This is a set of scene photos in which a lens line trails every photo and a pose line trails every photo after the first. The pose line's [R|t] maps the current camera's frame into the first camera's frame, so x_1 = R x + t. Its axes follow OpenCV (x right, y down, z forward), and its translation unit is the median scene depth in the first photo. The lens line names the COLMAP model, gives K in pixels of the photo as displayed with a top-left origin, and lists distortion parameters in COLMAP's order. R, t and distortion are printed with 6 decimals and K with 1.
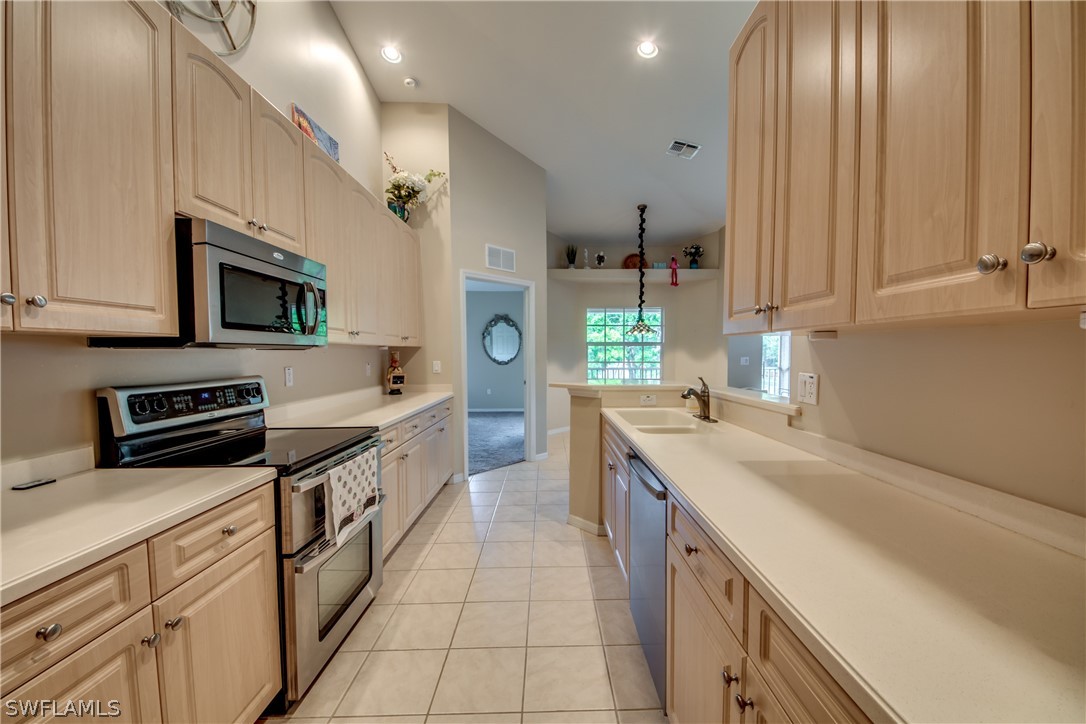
lens RADIAL K [[401.2, 0, 552.4], [0, 401.2, 367.2], [0, 0, 1]] dist [0.000392, -0.000037]
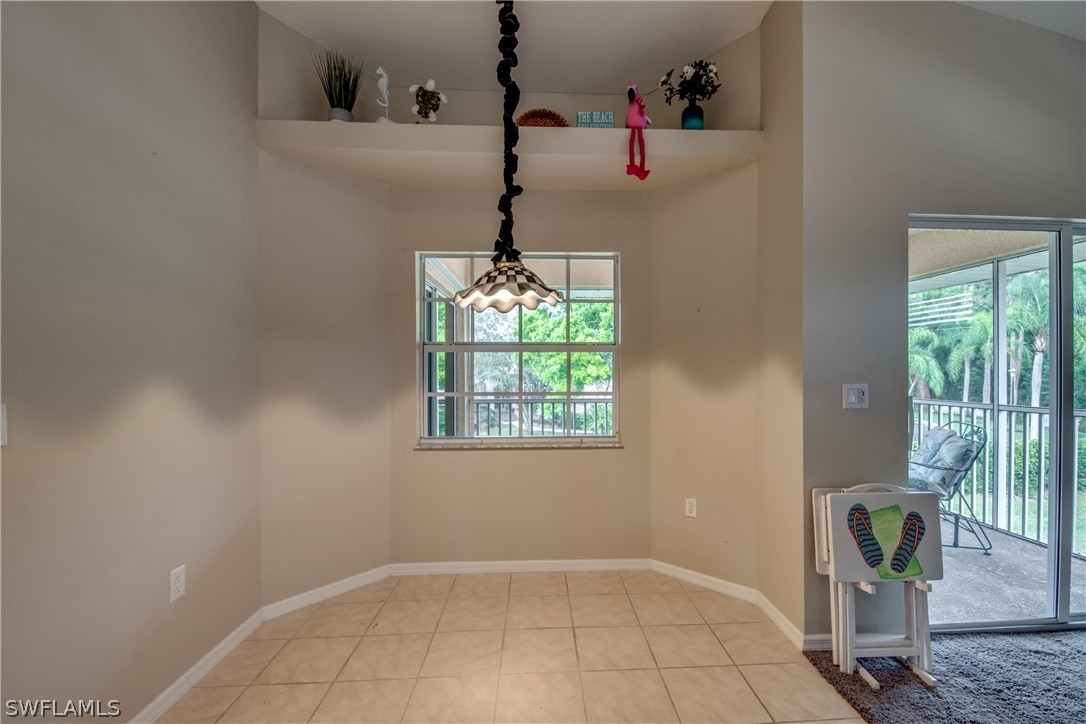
lens RADIAL K [[450.7, 0, 555.7], [0, 450.7, 367.5], [0, 0, 1]] dist [0.019808, -0.000111]
pose [[0.999548, -0.000425, 0.030058, 0.245435], [0.001527, 0.999327, -0.036654, -0.025431], [-0.030022, 0.036683, 0.998876, 0.682861]]
